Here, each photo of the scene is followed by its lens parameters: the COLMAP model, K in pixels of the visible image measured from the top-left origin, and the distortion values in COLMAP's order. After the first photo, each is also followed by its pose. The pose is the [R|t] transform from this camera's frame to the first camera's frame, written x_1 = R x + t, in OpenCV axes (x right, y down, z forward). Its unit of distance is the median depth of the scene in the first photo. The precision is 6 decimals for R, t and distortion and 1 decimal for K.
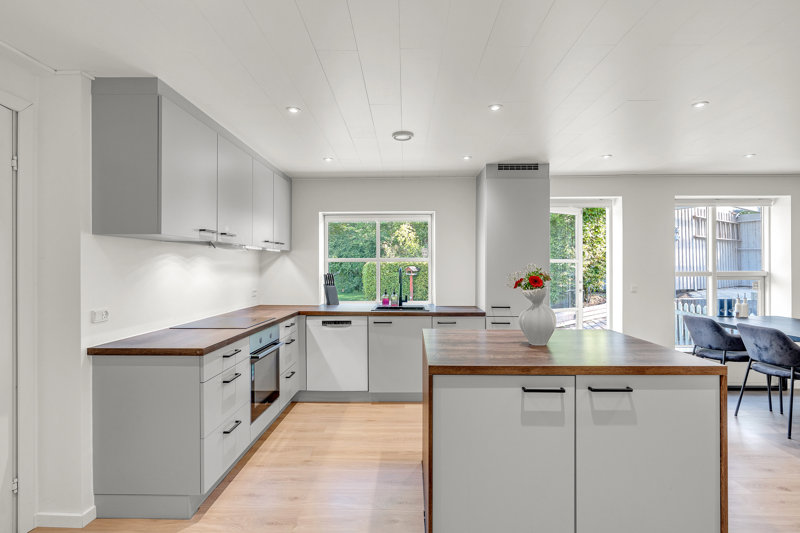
lens RADIAL K [[401.2, 0, 402.2], [0, 401.2, 267.2], [0, 0, 1]] dist [-0.004800, 0.001218]
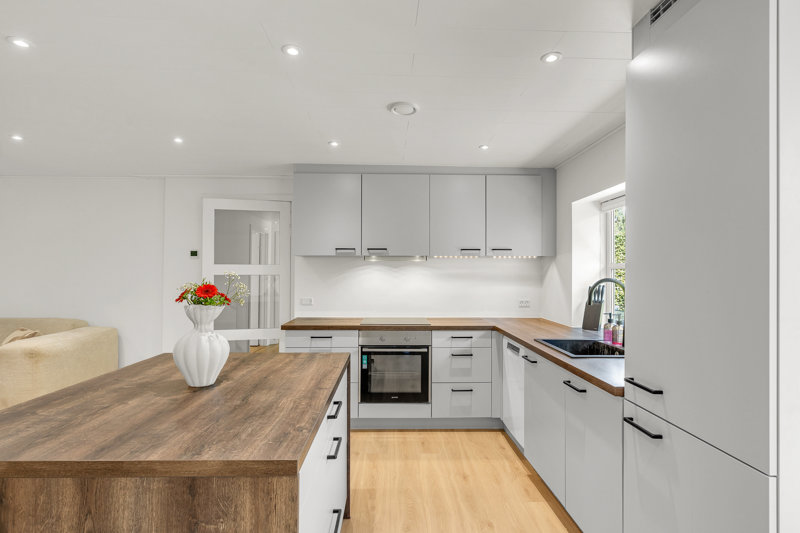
lens RADIAL K [[401.2, 0, 402.2], [0, 401.2, 267.2], [0, 0, 1]] dist [-0.004800, 0.001218]
pose [[0.052907, -0.015206, -0.998484, 0.697415], [-0.004231, 0.999872, -0.015451, -0.004795], [0.998590, 0.005042, 0.052836, 0.857877]]
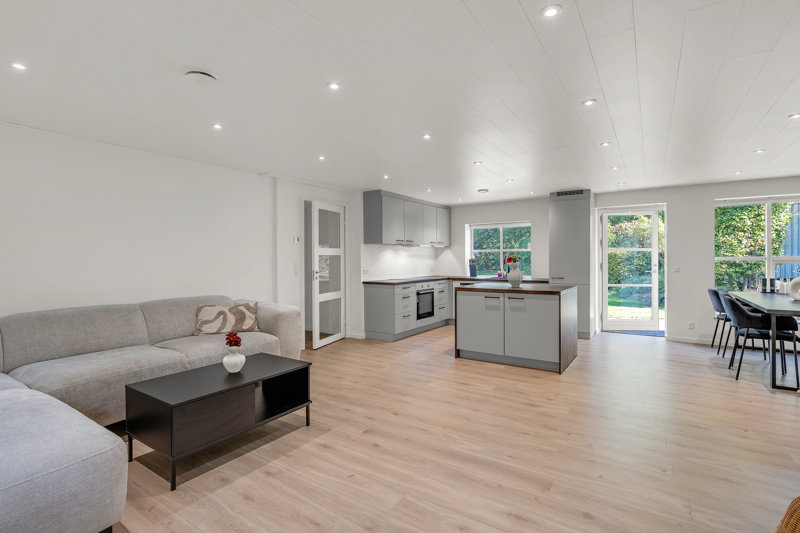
lens RADIAL K [[386.6, 0, 403.0], [0, 386.6, 259.3], [0, 0, 1]] dist [-0.001479, 0.000251]
pose [[0.845343, -0.001056, -0.534222, 0.641061], [0.003852, 0.999984, 0.004118, 0.013897], [0.534209, -0.005538, 0.845334, -0.811248]]
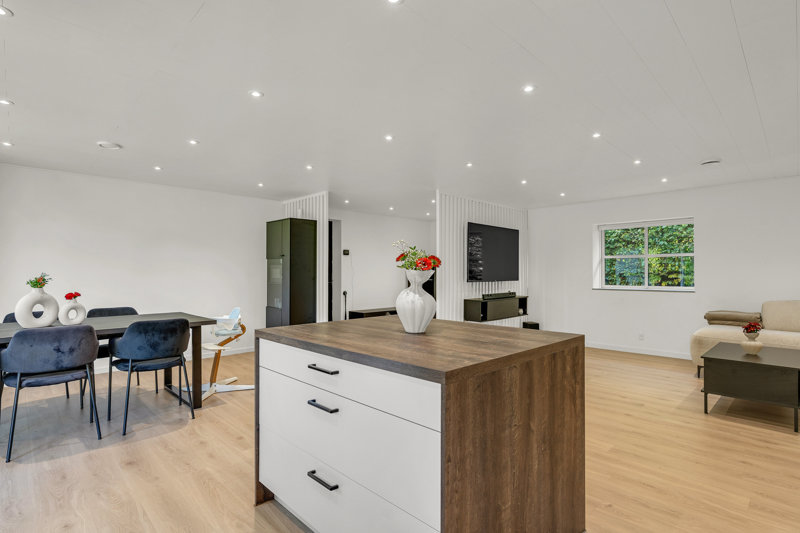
lens RADIAL K [[401.2, 0, 402.2], [0, 401.2, 267.2], [0, 0, 1]] dist [-0.004800, 0.001218]
pose [[-0.717386, 0.012568, 0.696563, -0.171518], [0.002127, 0.999872, -0.015850, 0.040049], [-0.696673, -0.009889, -0.717321, 1.080431]]
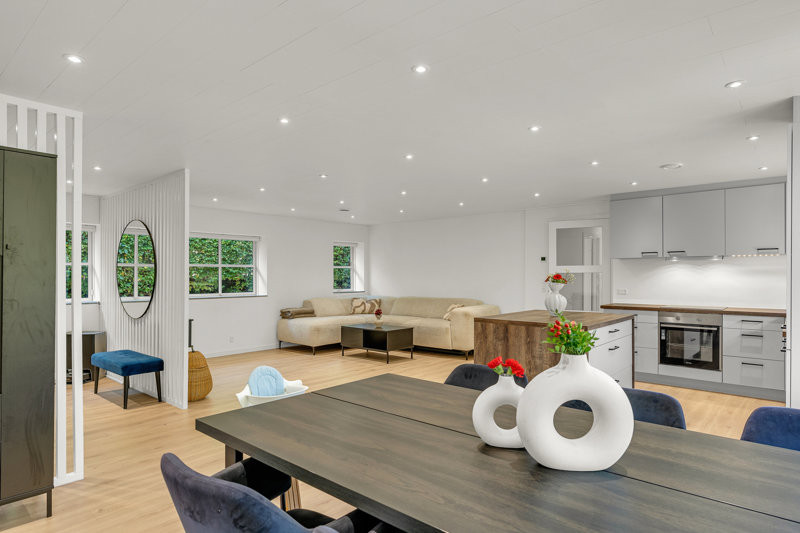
lens RADIAL K [[456.2, 0, 401.4], [0, 456.2, 275.7], [0, 0, 1]] dist [-0.000881, 0.000271]
pose [[-0.645579, 0.002377, -0.763690, 1.463233], [0.001941, 0.999997, 0.001472, 0.009844], [0.763691, -0.000532, -0.645581, 1.141875]]
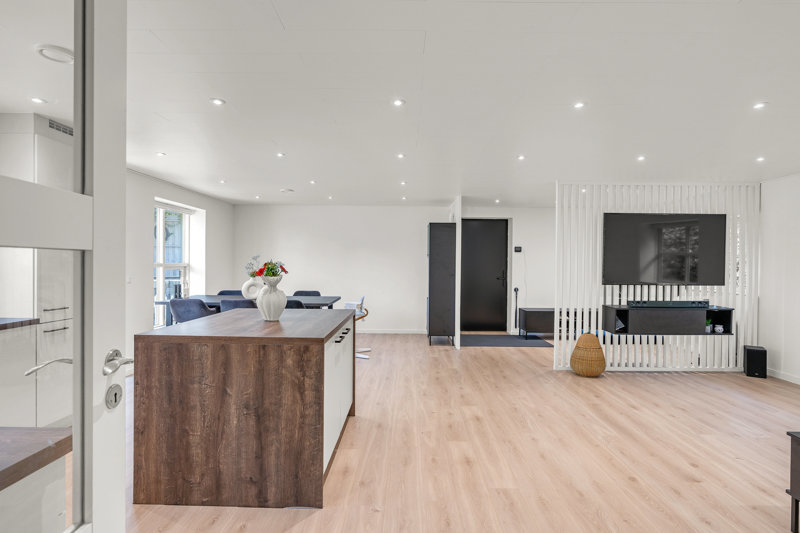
lens RADIAL K [[393.0, 0, 402.0], [0, 393.0, 264.1], [0, 0, 1]] dist [-0.003853, -0.000256]
pose [[-0.009185, -0.001158, 0.999957, -0.577347], [-0.008903, 0.999960, 0.001077, 0.008508], [-0.999918, -0.008893, -0.009195, 0.395507]]
